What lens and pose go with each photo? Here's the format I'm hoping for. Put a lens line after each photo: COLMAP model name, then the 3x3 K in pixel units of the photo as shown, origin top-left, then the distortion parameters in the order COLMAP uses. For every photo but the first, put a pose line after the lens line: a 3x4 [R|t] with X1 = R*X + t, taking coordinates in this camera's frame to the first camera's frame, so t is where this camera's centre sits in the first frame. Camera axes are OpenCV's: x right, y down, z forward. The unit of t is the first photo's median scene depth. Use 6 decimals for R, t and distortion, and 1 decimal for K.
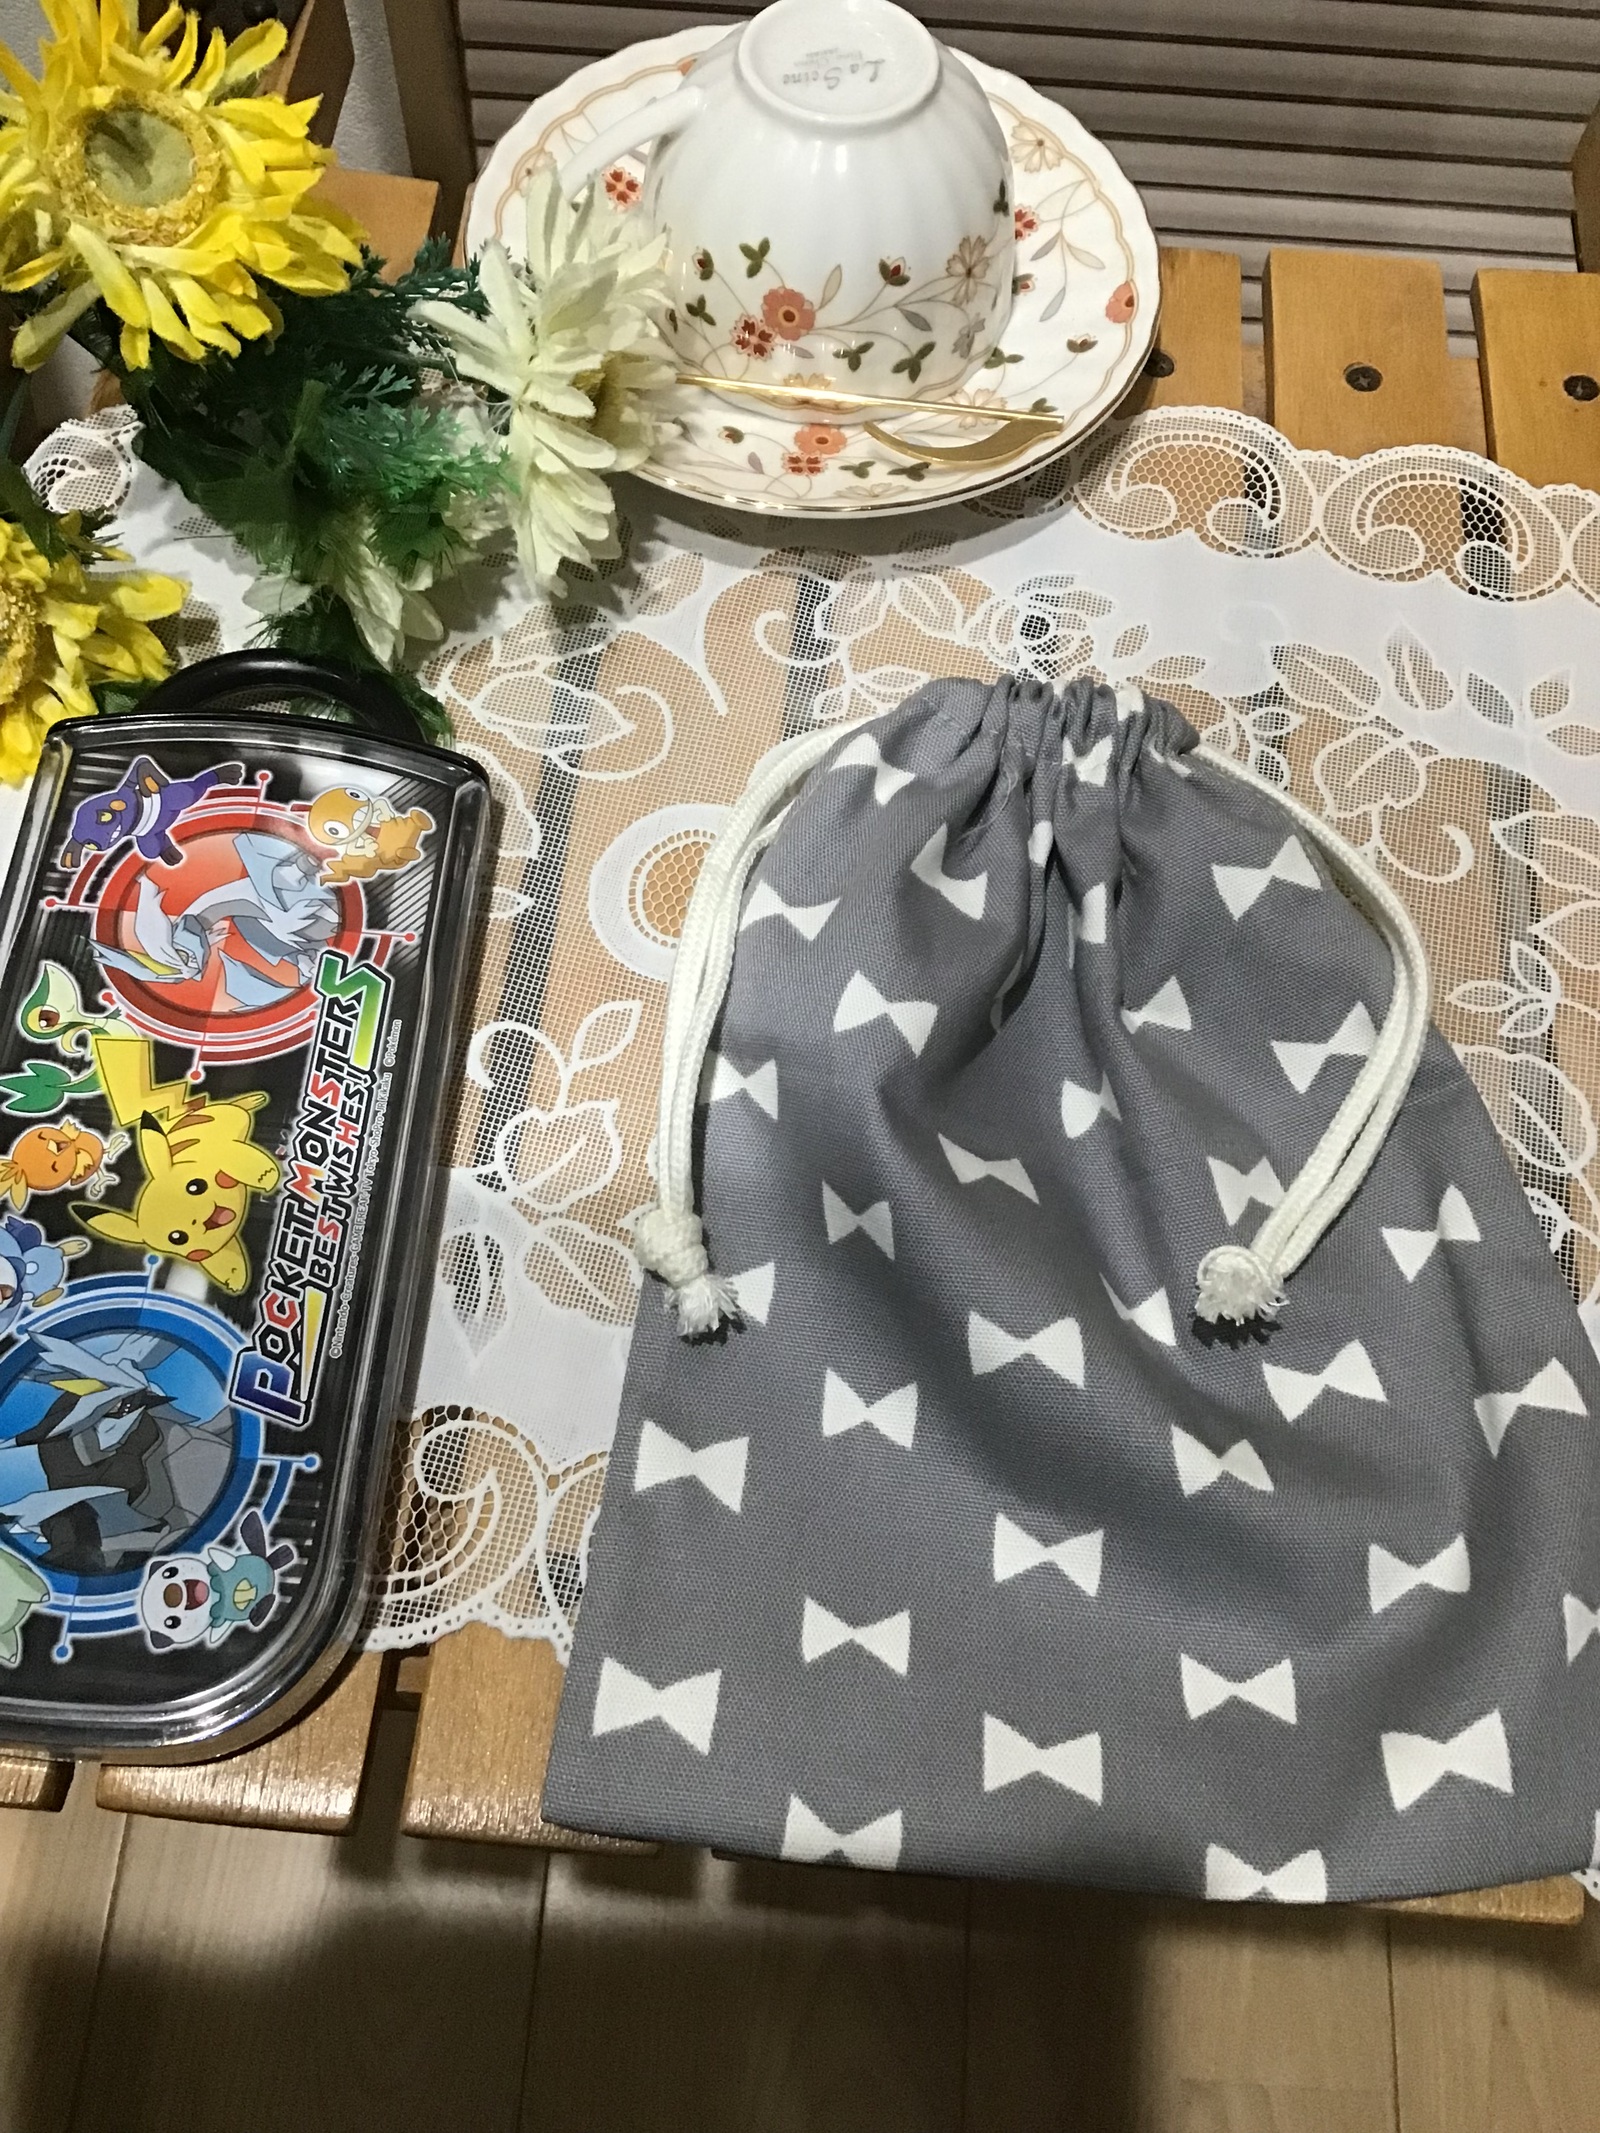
lens RADIAL K [[1977.5, 0, 800.0], [0, 1977.5, 1066.5], [0, 0, 1]] dist [0.143345, -0.349980]
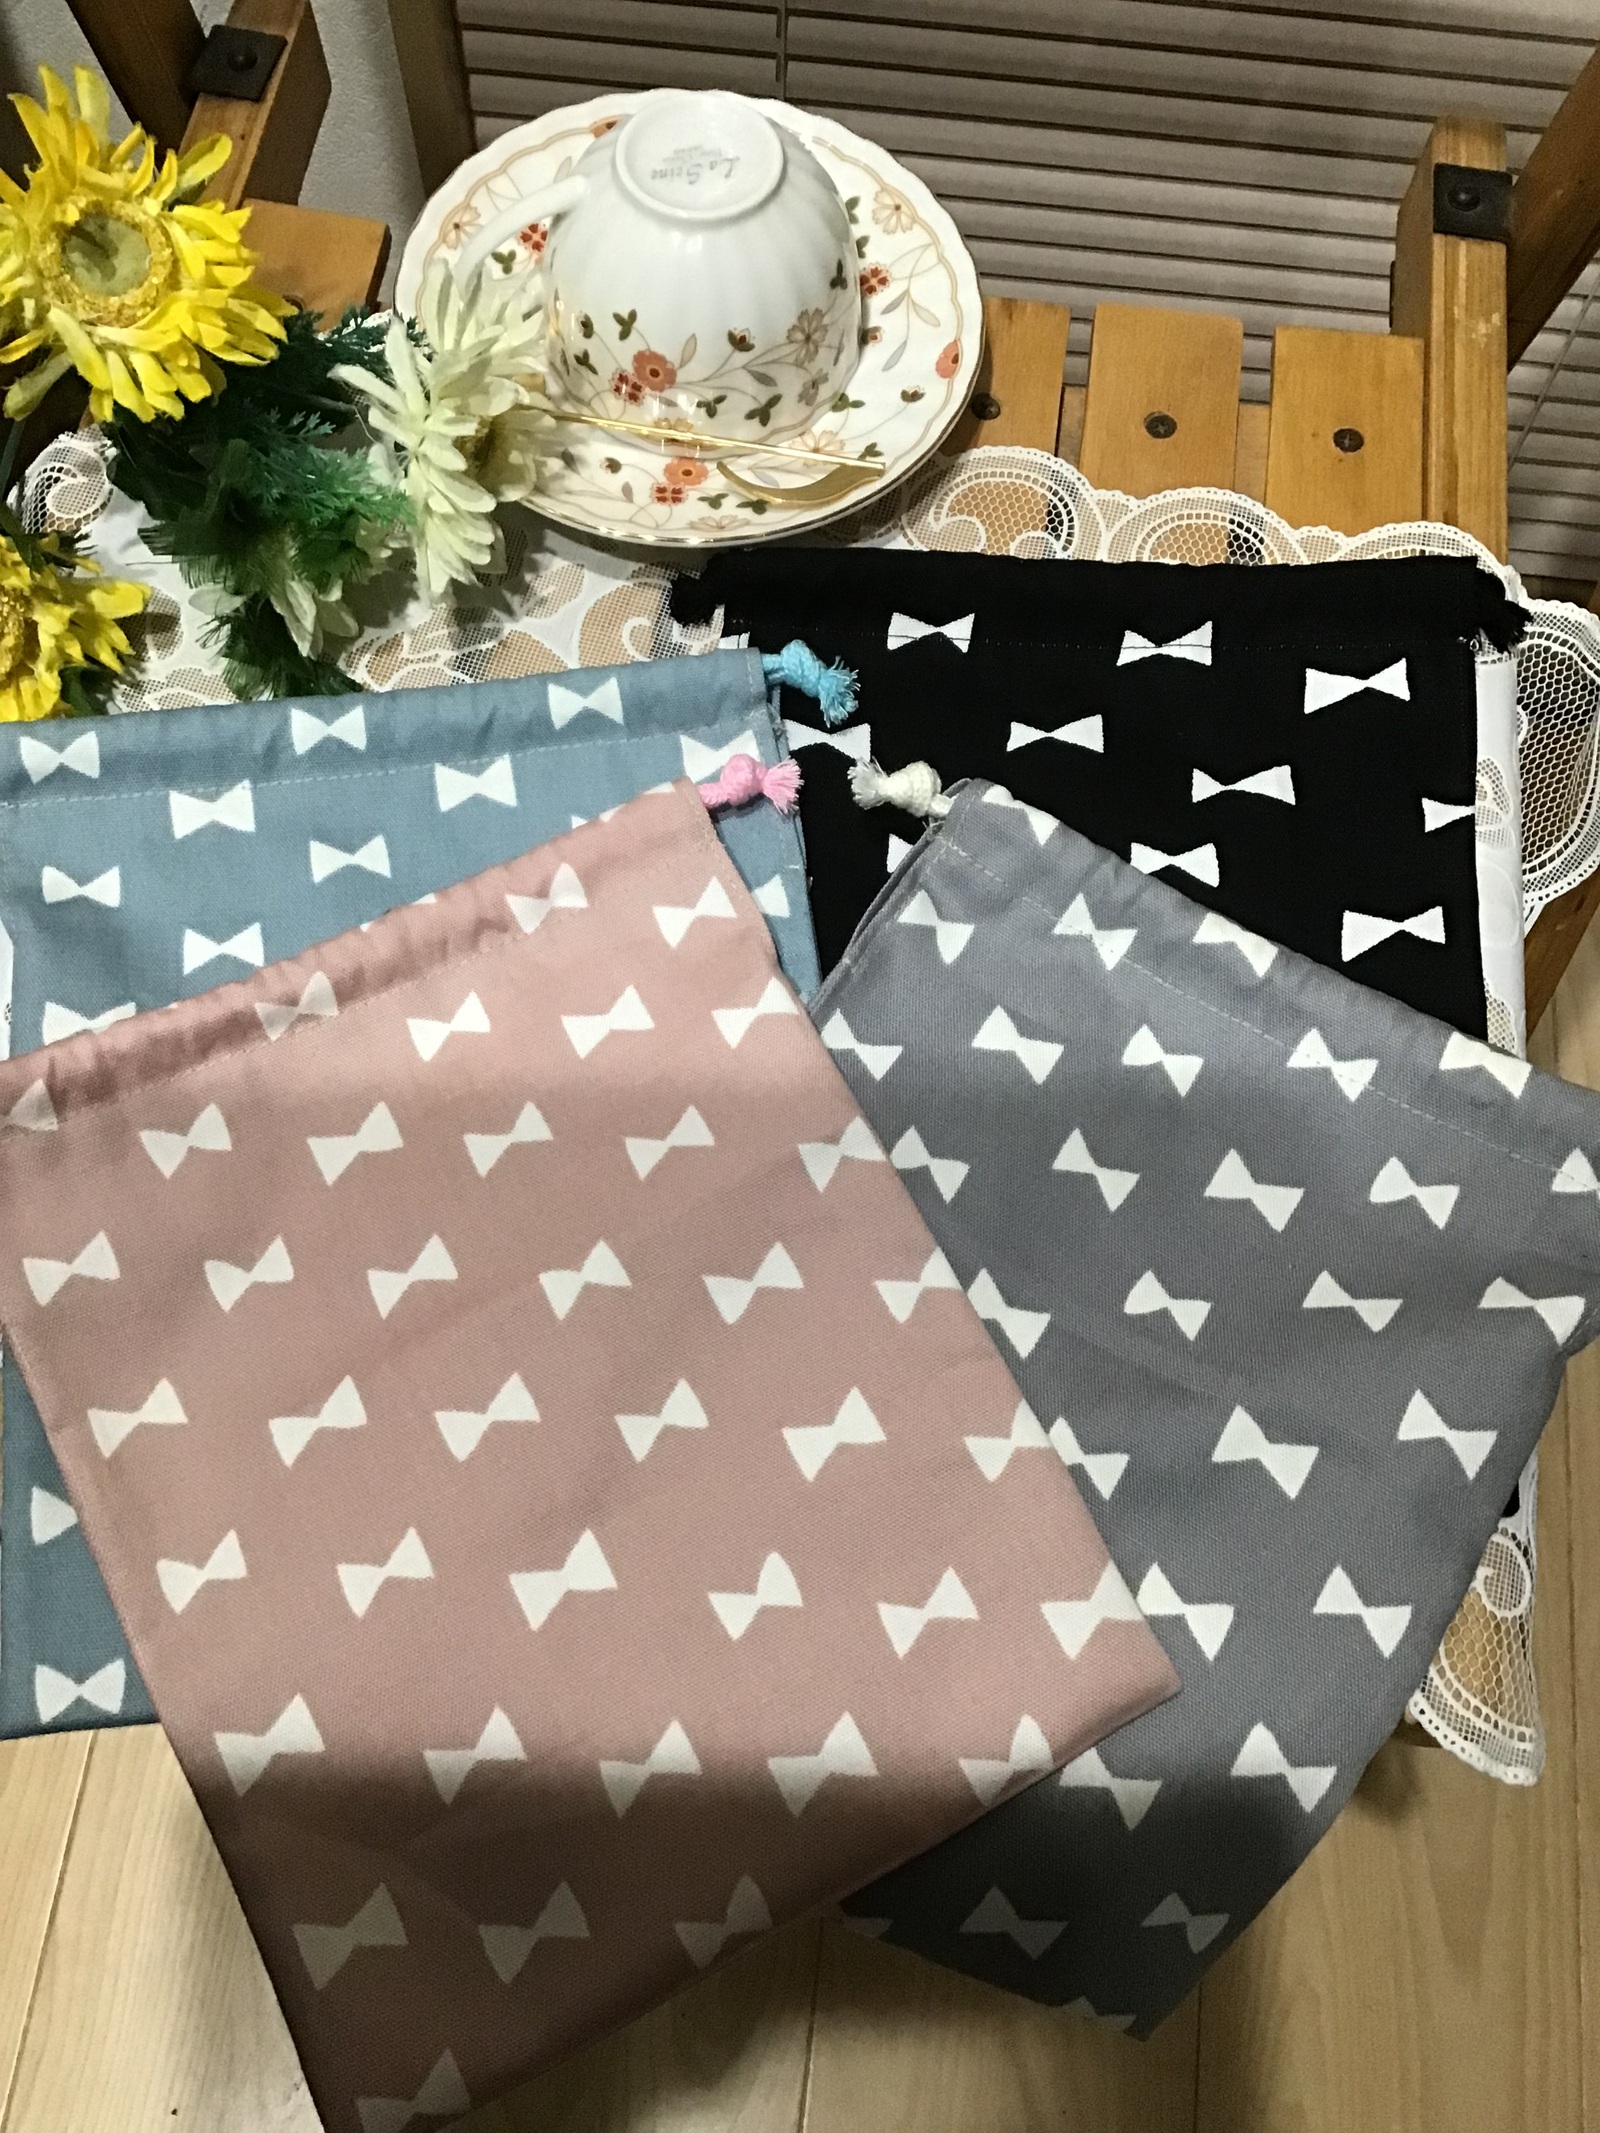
lens RADIAL K [[1993.3, 0, 800.0], [0, 1993.3, 1066.5], [0, 0, 1]] dist [0.142998, -0.302284]
pose [[0.998530, 0.042359, -0.033830, 0.135739], [-0.040232, 0.997311, 0.061261, -0.035412], [0.036334, -0.059810, 0.997548, -0.224682]]
